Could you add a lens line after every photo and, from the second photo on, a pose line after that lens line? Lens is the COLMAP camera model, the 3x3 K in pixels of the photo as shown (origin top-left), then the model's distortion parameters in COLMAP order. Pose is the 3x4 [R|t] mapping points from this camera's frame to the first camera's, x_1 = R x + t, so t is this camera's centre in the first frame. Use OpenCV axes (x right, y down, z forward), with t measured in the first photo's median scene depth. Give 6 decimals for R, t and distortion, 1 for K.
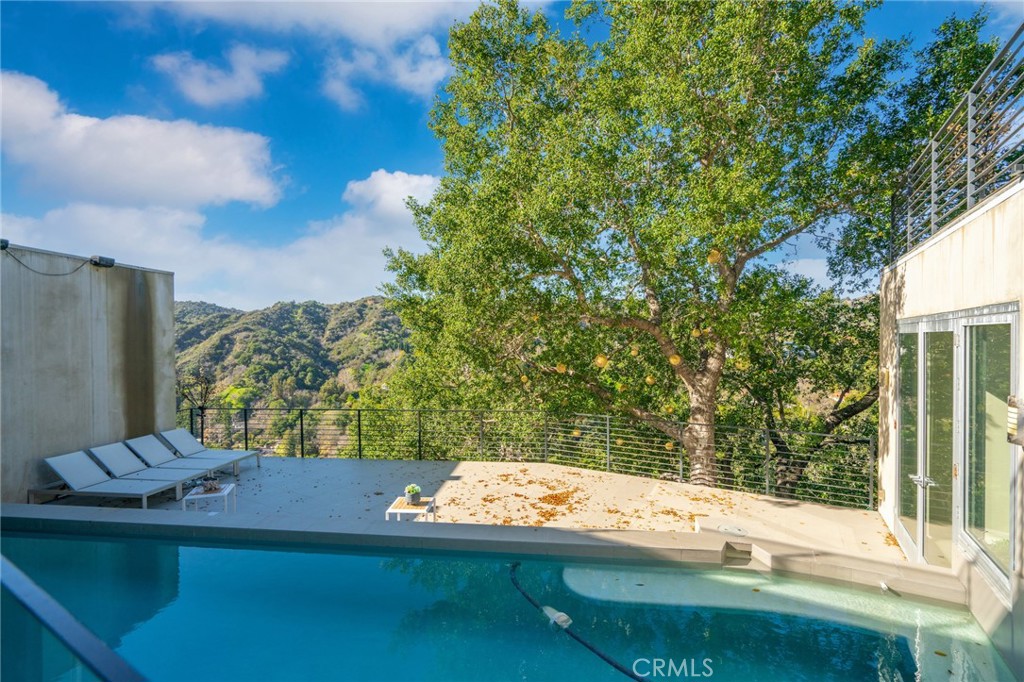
lens RADIAL K [[461.8, 0, 499.5], [0, 461.8, 338.0], [0, 0, 1]] dist [-0.001935, 0.004710]
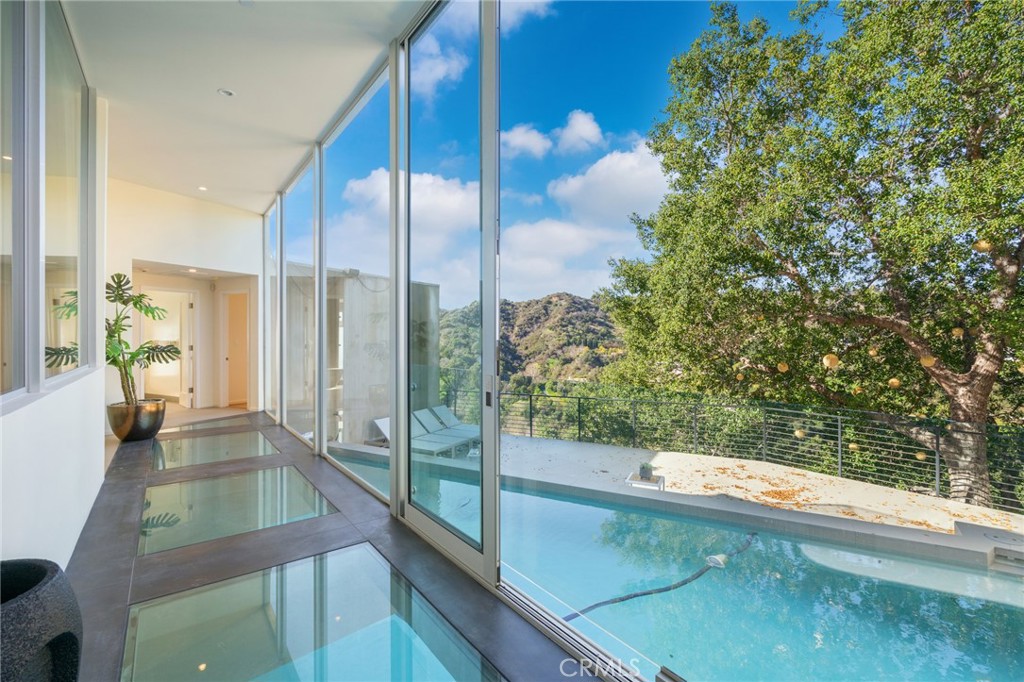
lens RADIAL K [[461.8, 0, 506.1], [0, 461.8, 334.2], [0, 0, 1]] dist [-0.001935, 0.004710]
pose [[0.929341, 0.002772, -0.369211, -0.039880], [-0.002571, 0.999996, 0.001038, -0.004324], [0.369213, -0.000016, 0.929345, -0.106542]]
